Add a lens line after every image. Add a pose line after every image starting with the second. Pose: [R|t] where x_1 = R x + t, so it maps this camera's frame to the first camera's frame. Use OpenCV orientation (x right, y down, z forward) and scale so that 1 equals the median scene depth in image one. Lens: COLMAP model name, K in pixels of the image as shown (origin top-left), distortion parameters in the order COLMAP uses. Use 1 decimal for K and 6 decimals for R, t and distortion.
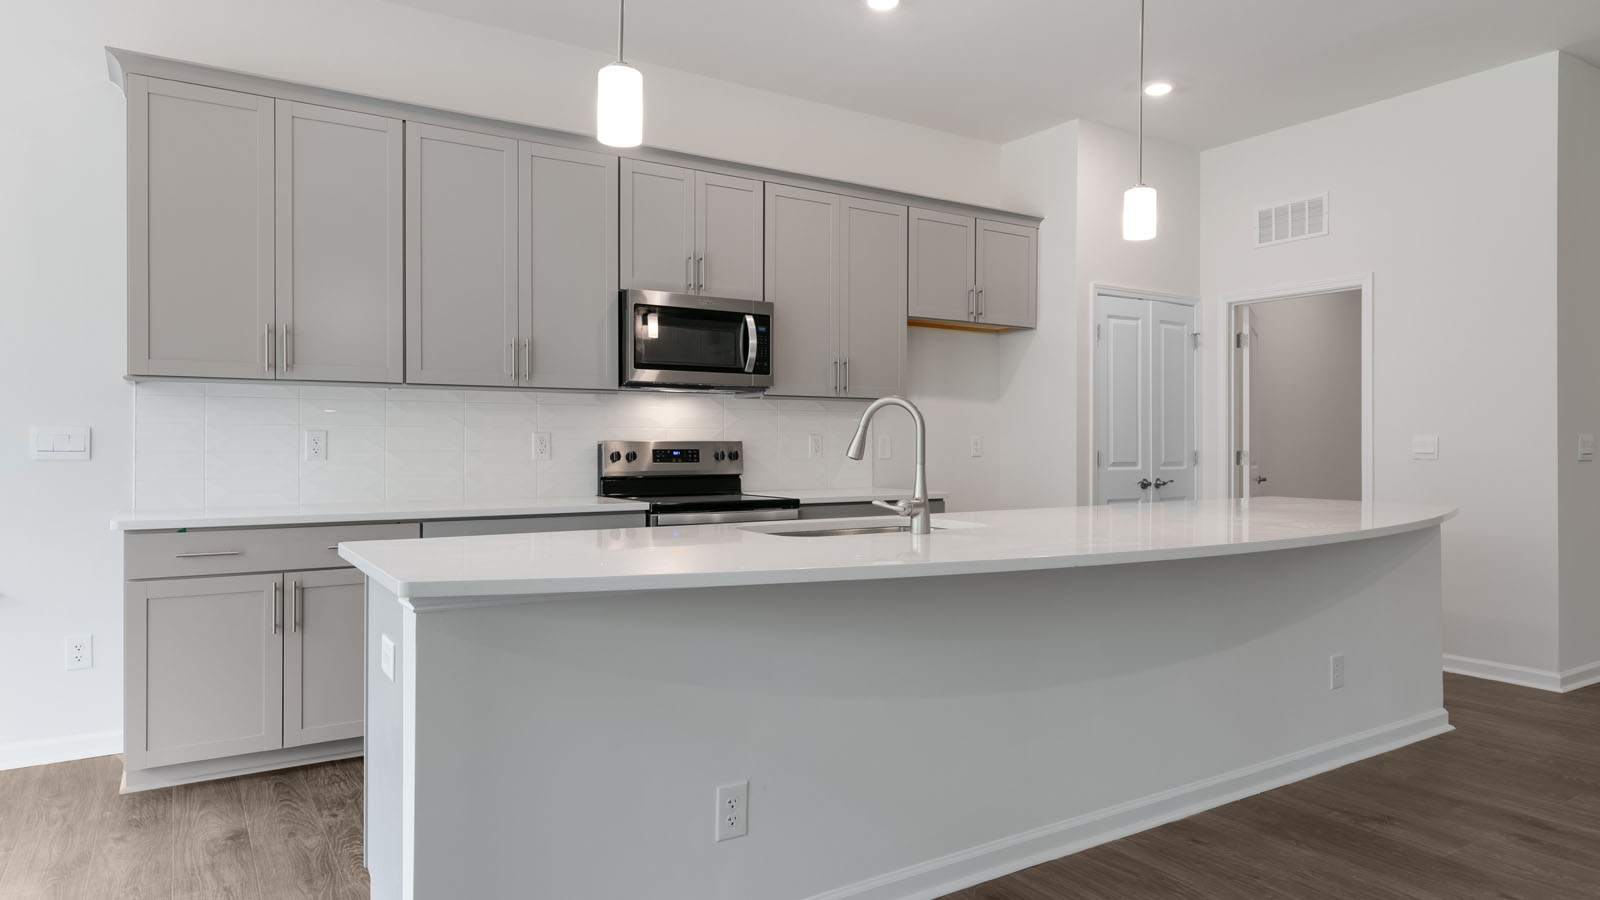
lens RADIAL K [[964.1, 0, 802.1], [0, 964.1, 439.7], [0, 0, 1]] dist [0.006212, -0.000464]
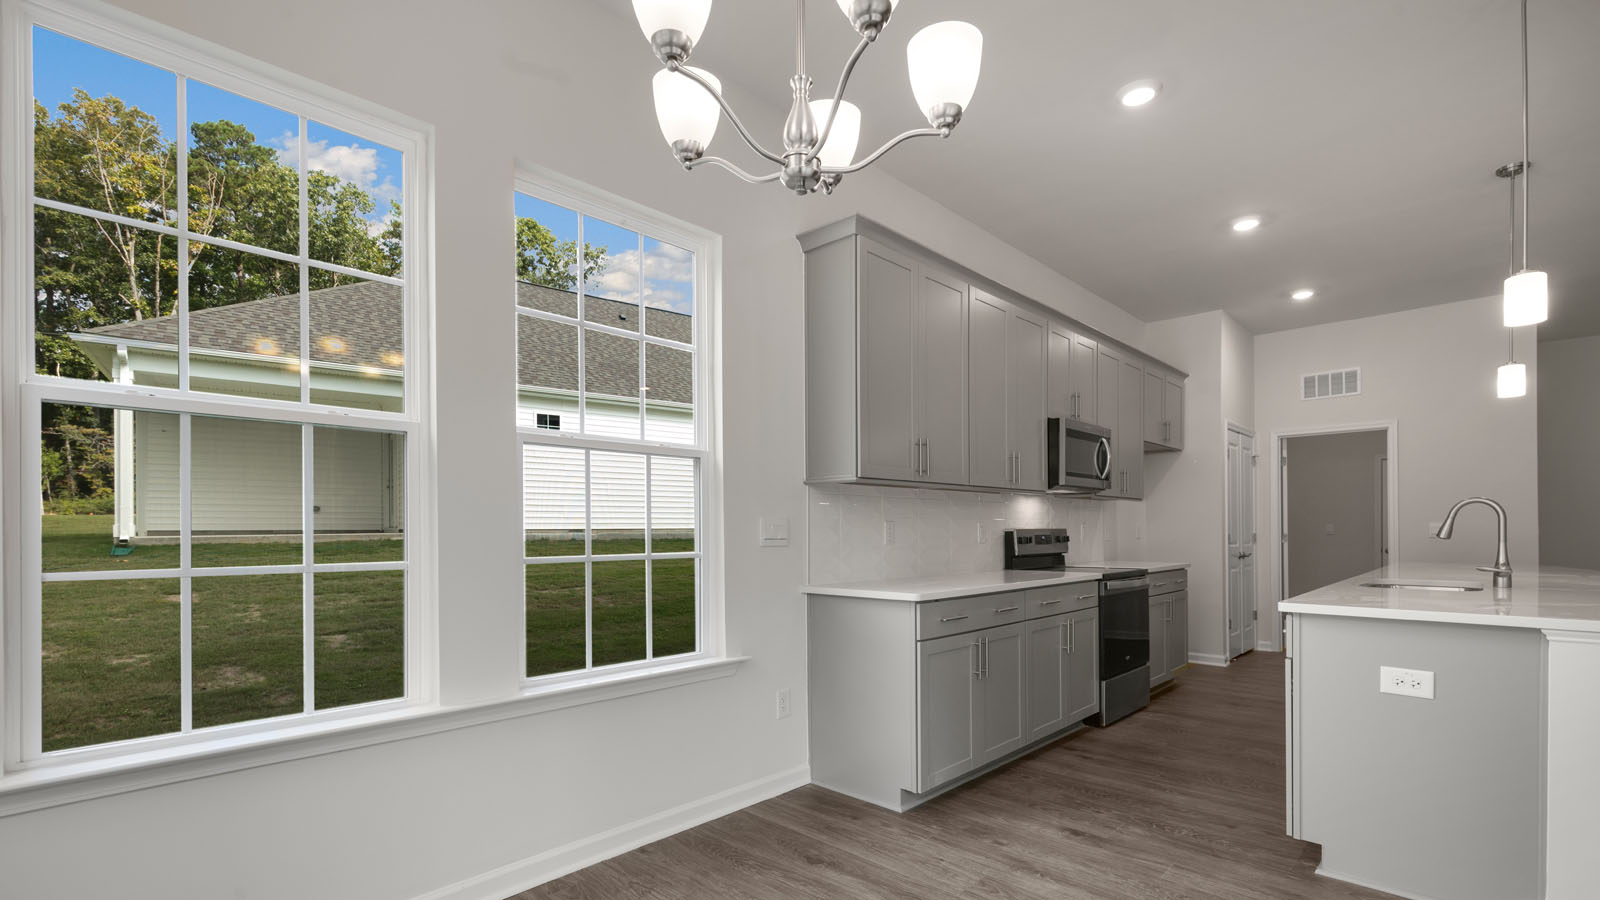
lens RADIAL K [[719.5, 0, 794.4], [0, 719.5, 530.7], [0, 0, 1]] dist [-0.004924, -0.000335]
pose [[0.974837, -0.006700, 0.222819, -0.667874], [0.005874, 0.999973, 0.004369, -0.002306], [-0.222842, -0.002950, 0.974850, 0.080169]]
